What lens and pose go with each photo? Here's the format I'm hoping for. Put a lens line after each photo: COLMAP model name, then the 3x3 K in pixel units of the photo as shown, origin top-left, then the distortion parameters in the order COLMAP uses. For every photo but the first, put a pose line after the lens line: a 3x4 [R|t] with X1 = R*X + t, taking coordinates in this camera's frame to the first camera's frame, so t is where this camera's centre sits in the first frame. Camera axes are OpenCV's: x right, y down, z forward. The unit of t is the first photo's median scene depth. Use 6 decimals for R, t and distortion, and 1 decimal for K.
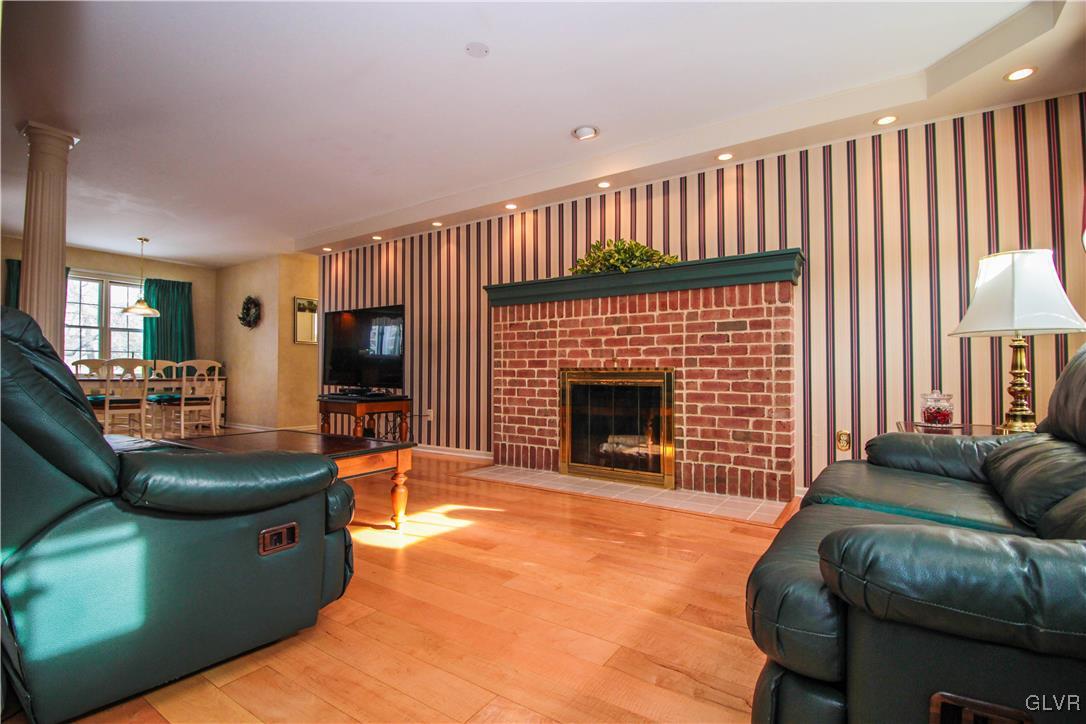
lens RADIAL K [[503.7, 0, 549.0], [0, 503.7, 363.4], [0, 0, 1]] dist [-0.016758, -0.004060]
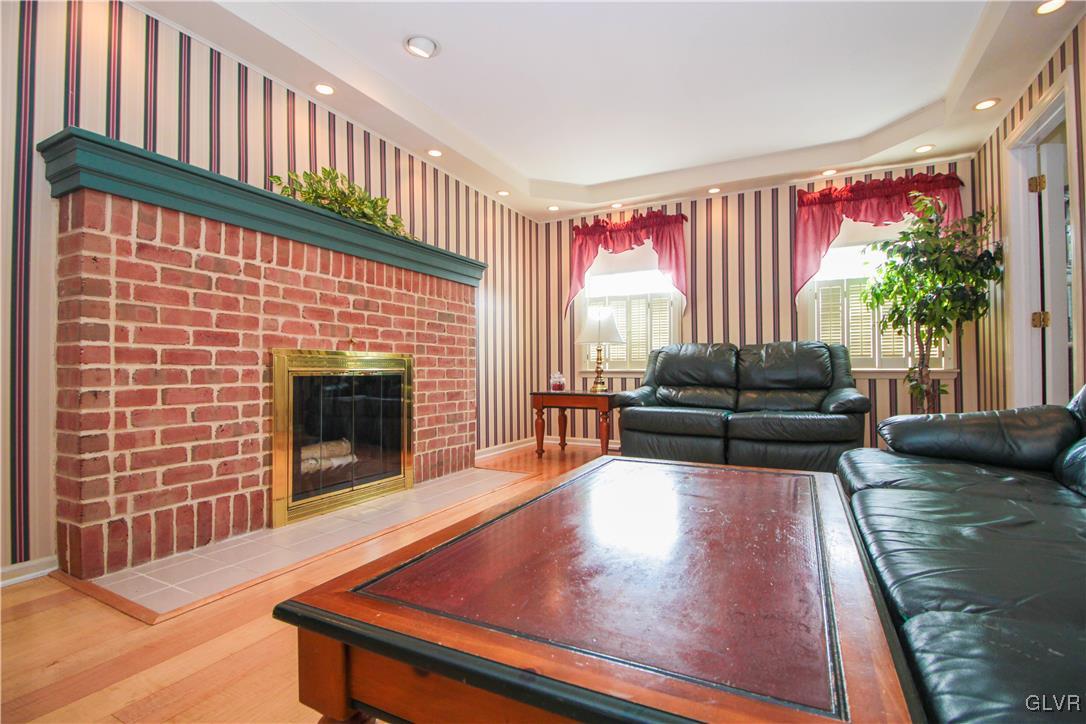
lens RADIAL K [[503.7, 0, 542.4], [0, 503.7, 362.2], [0, 0, 1]] dist [-0.016758, -0.004060]
pose [[-0.114735, 0.010722, 0.993338, -0.584025], [-0.021745, 0.999675, -0.013302, 0.025170], [-0.993158, -0.023127, -0.114464, 0.740024]]
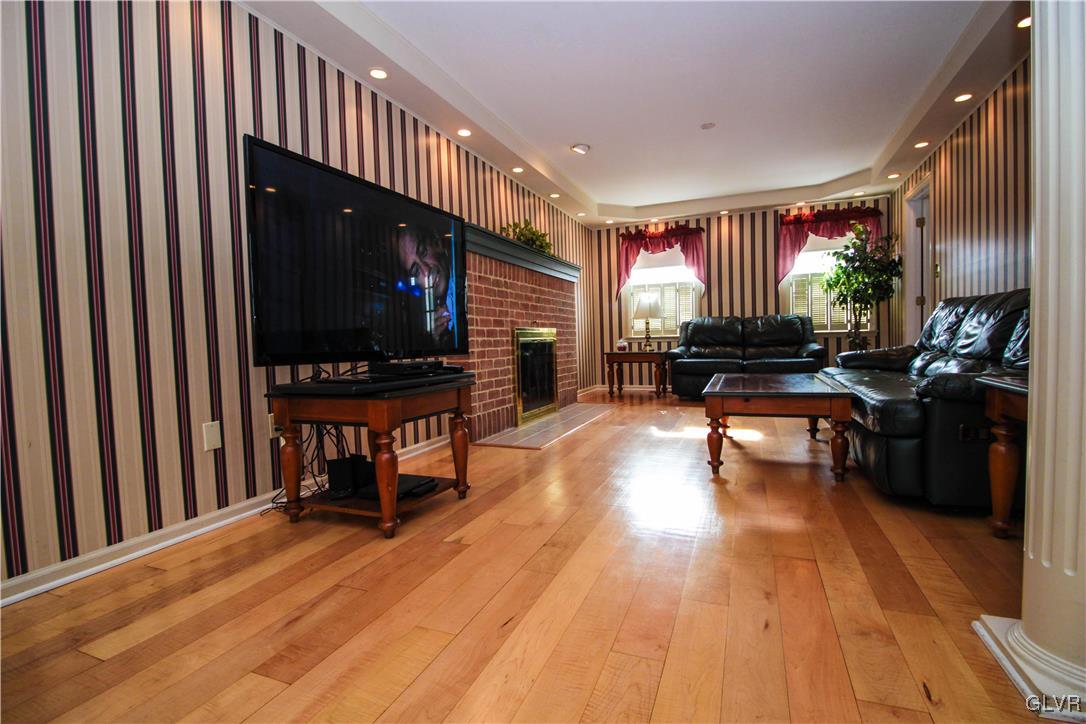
lens RADIAL K [[503.7, 0, 539.4], [0, 503.7, 360.2], [0, 0, 1]] dist [-0.016758, -0.004060]
pose [[-0.195838, -0.039581, 0.979837, -1.005942], [0.004121, 0.999143, 0.041185, 0.032978], [-0.980628, 0.012103, -0.195507, 1.135222]]
